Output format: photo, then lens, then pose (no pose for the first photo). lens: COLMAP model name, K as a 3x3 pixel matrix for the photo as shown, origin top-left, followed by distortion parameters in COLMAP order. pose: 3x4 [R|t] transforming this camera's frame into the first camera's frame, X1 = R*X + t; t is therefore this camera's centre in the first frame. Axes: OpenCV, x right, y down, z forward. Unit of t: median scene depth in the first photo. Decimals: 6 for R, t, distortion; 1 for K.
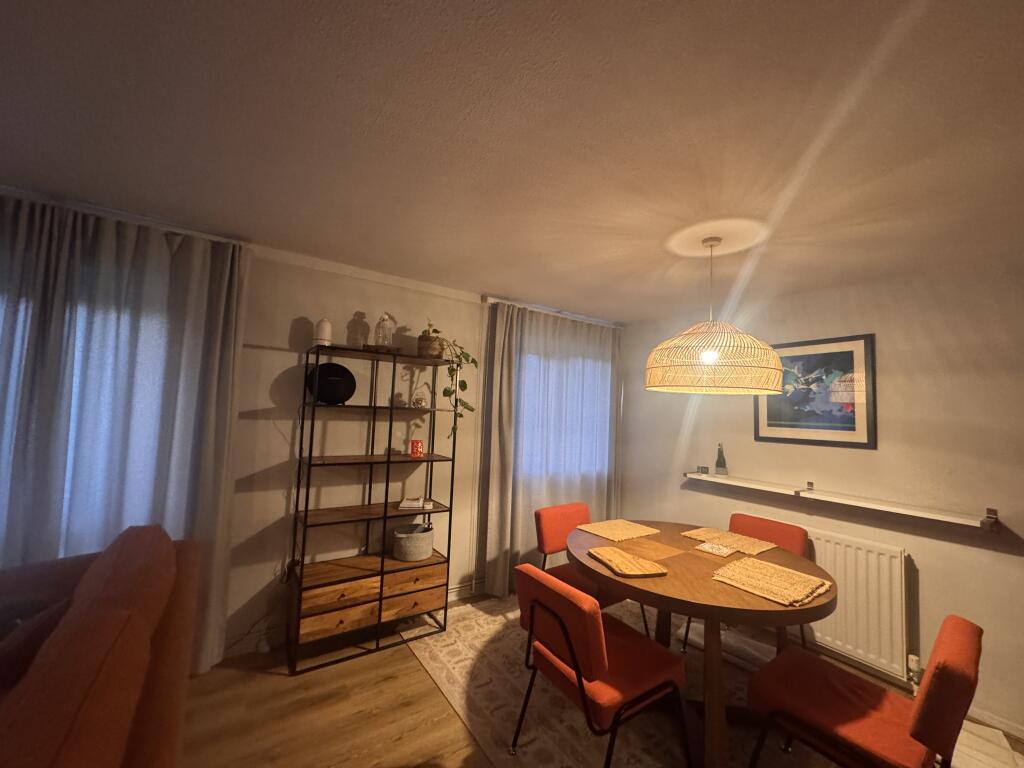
lens RADIAL K [[404.7, 0, 512.0], [0, 404.7, 384.0], [0, 0, 1]] dist [-0.004668, 0.000076]
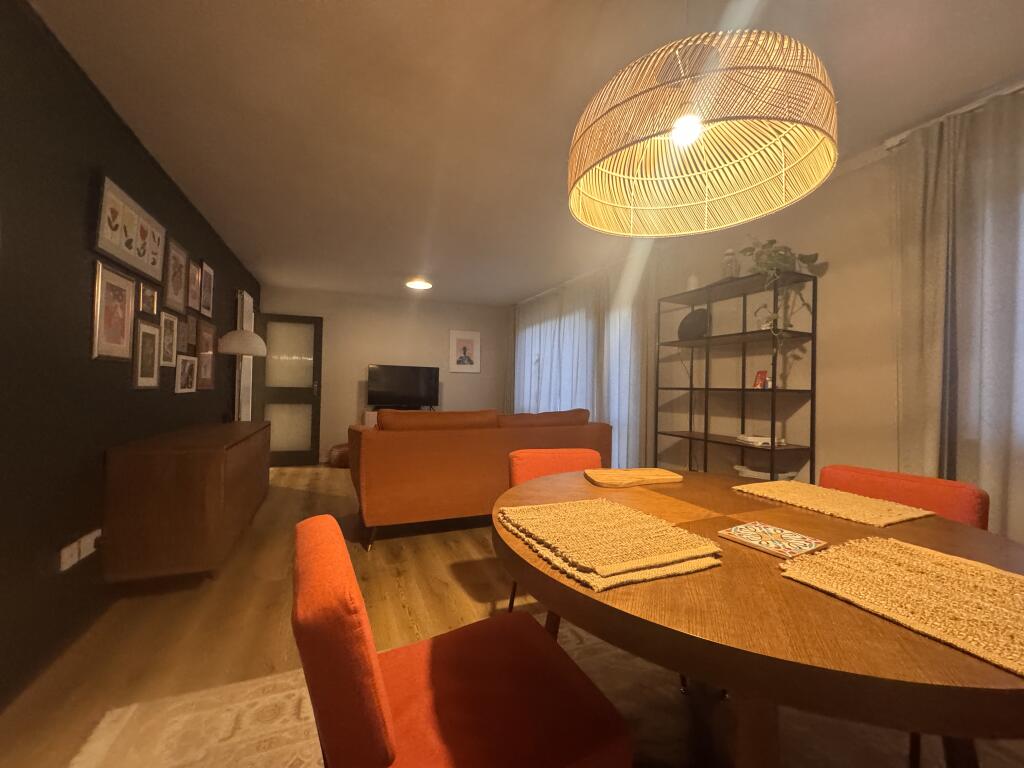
lens RADIAL K [[404.7, 0, 512.0], [0, 404.7, 384.0], [0, 0, 1]] dist [-0.004668, 0.000076]
pose [[-0.204631, -0.053351, -0.977384, 0.713116], [0.030109, 0.997698, -0.060764, 0.194932], [0.978376, -0.041862, -0.202554, 0.603573]]
